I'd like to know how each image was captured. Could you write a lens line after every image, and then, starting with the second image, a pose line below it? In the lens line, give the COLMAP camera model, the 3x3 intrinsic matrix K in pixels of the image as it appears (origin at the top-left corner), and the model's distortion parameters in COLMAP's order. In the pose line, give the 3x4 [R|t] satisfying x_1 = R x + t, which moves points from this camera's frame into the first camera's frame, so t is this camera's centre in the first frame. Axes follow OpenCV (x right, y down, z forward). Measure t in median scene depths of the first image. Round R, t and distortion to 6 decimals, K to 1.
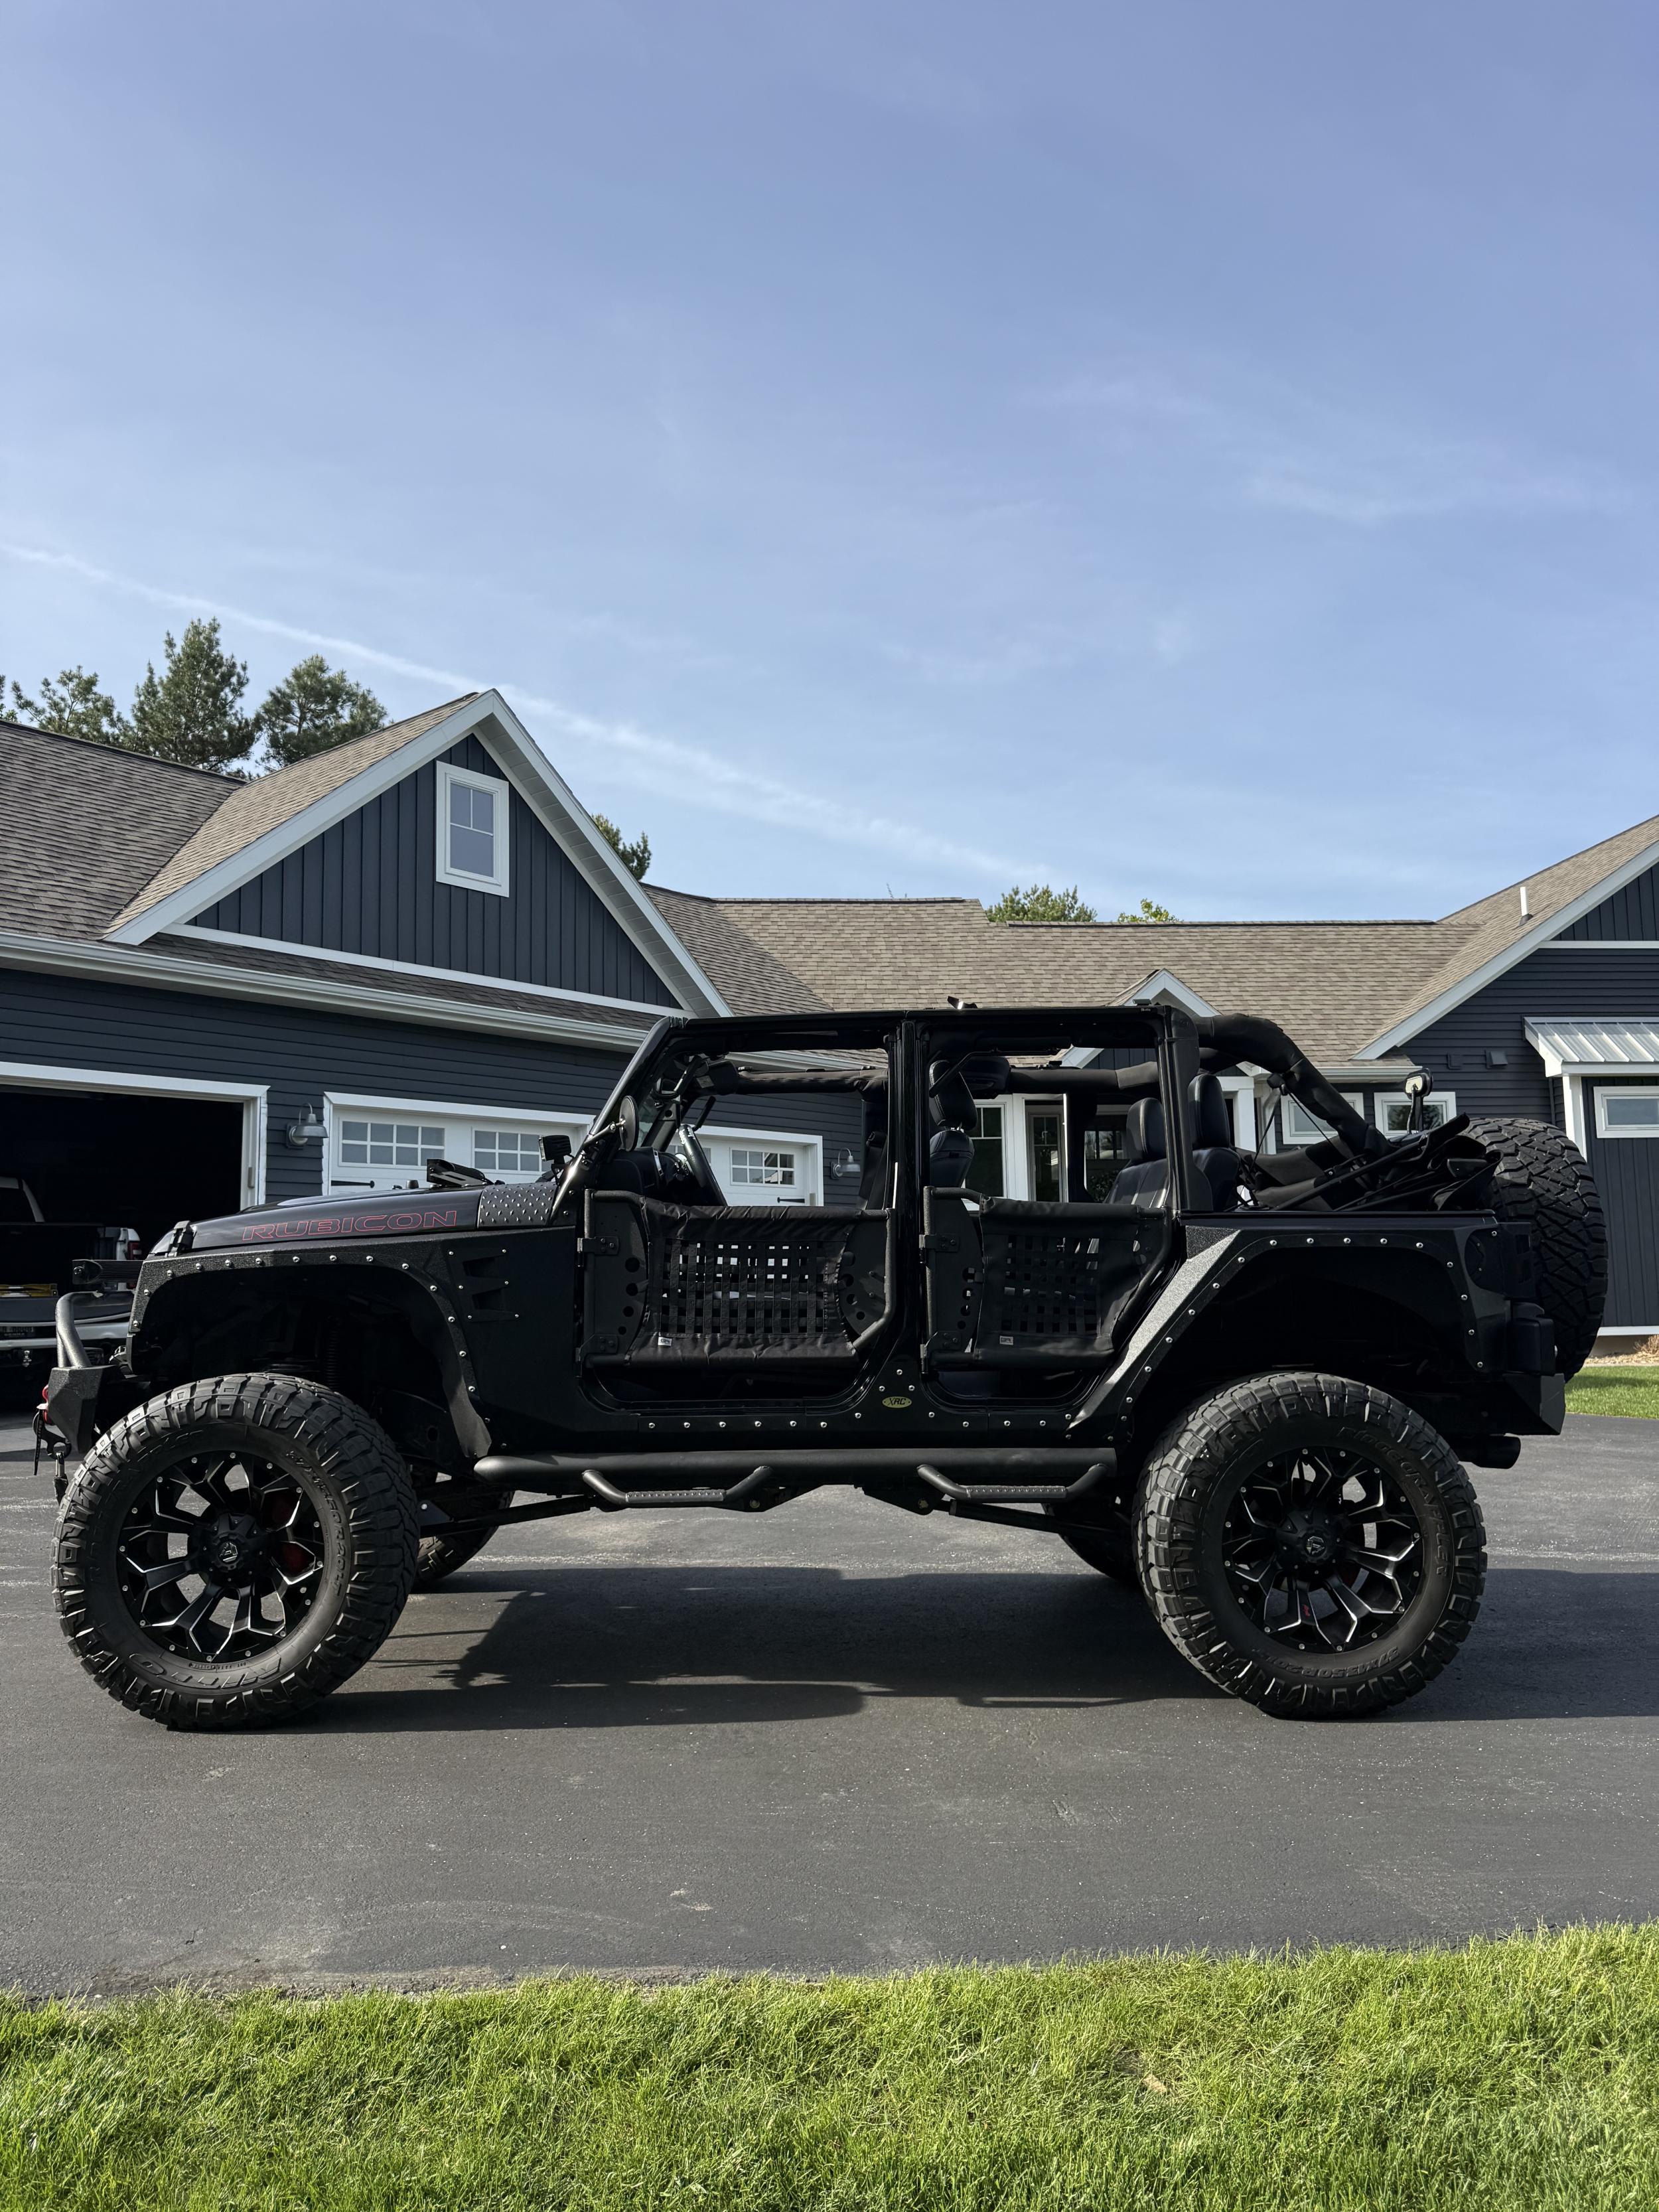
lens RADIAL K [[1597.9, 0, 836.4], [0, 1597.9, 1095.8], [0, 0, 1]] dist [0.028967, -0.020982]
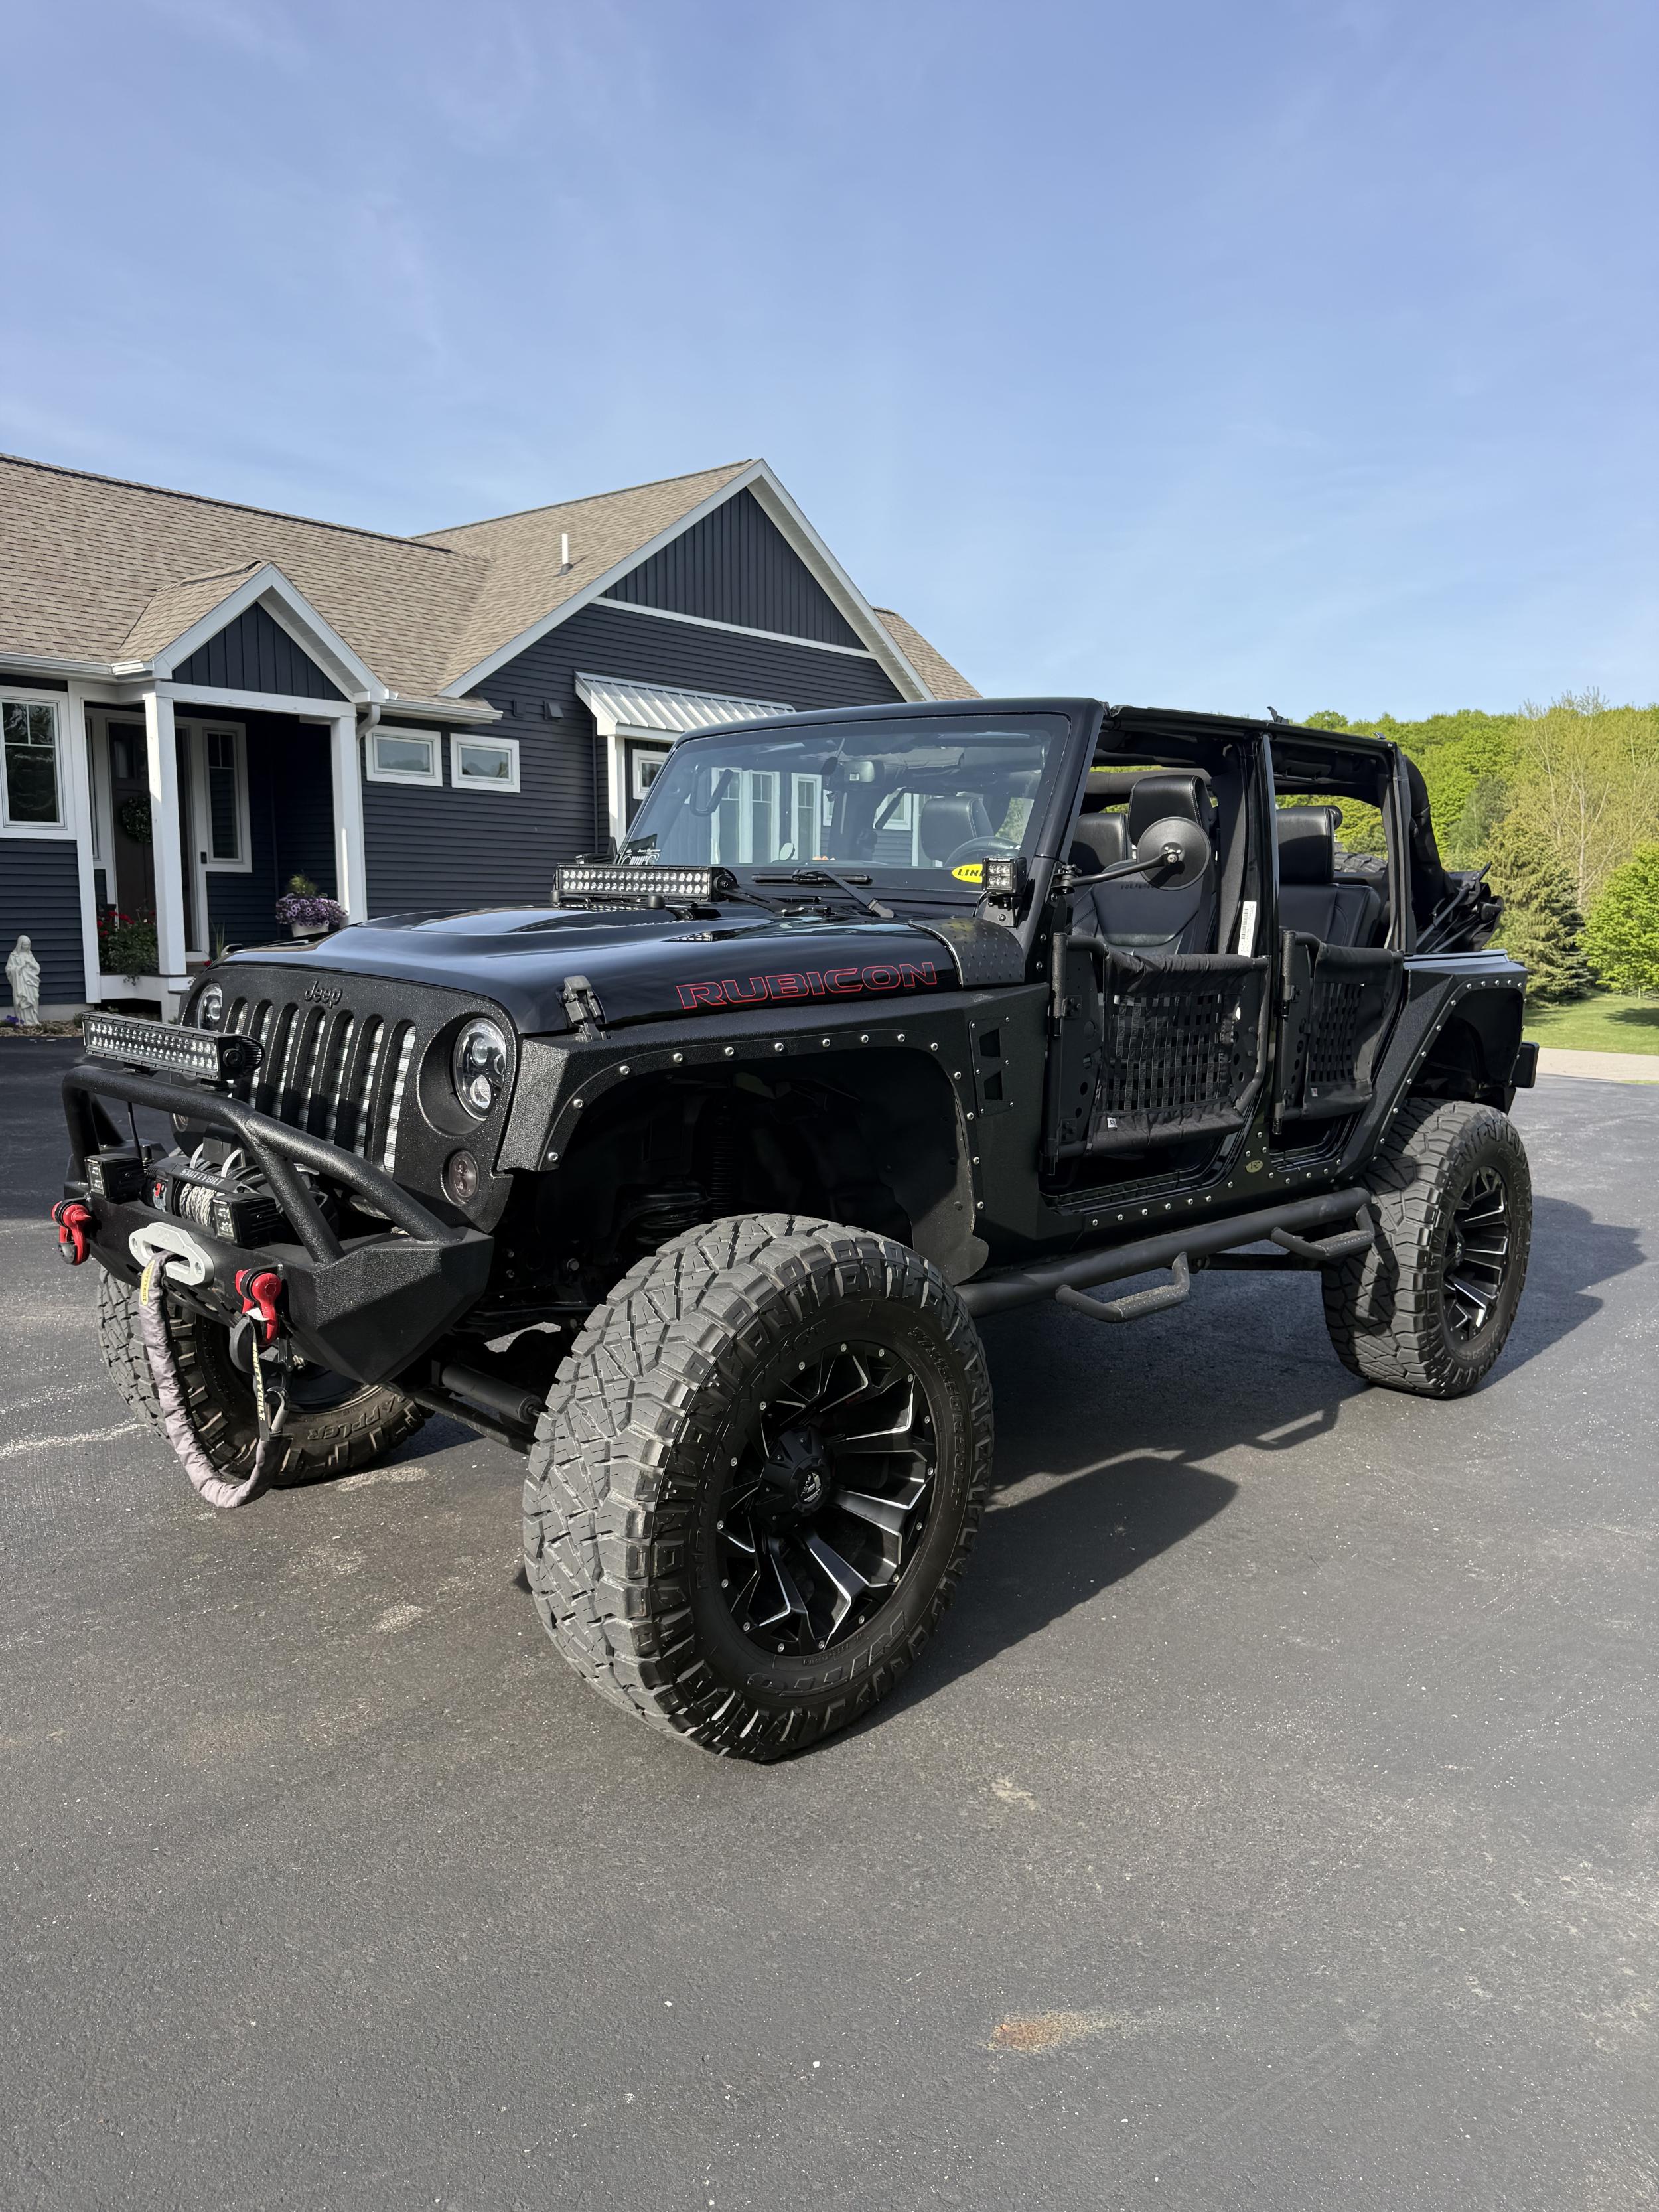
lens RADIAL K [[1597.9, 0, 824.7], [0, 1597.9, 1108.2], [0, 0, 1]] dist [0.028967, -0.020982]
pose [[0.690761, -0.072762, 0.719413, -0.218266], [-0.106837, 0.973734, 0.201066, -0.000407], [-0.715147, -0.215748, 0.664844, 0.154396]]
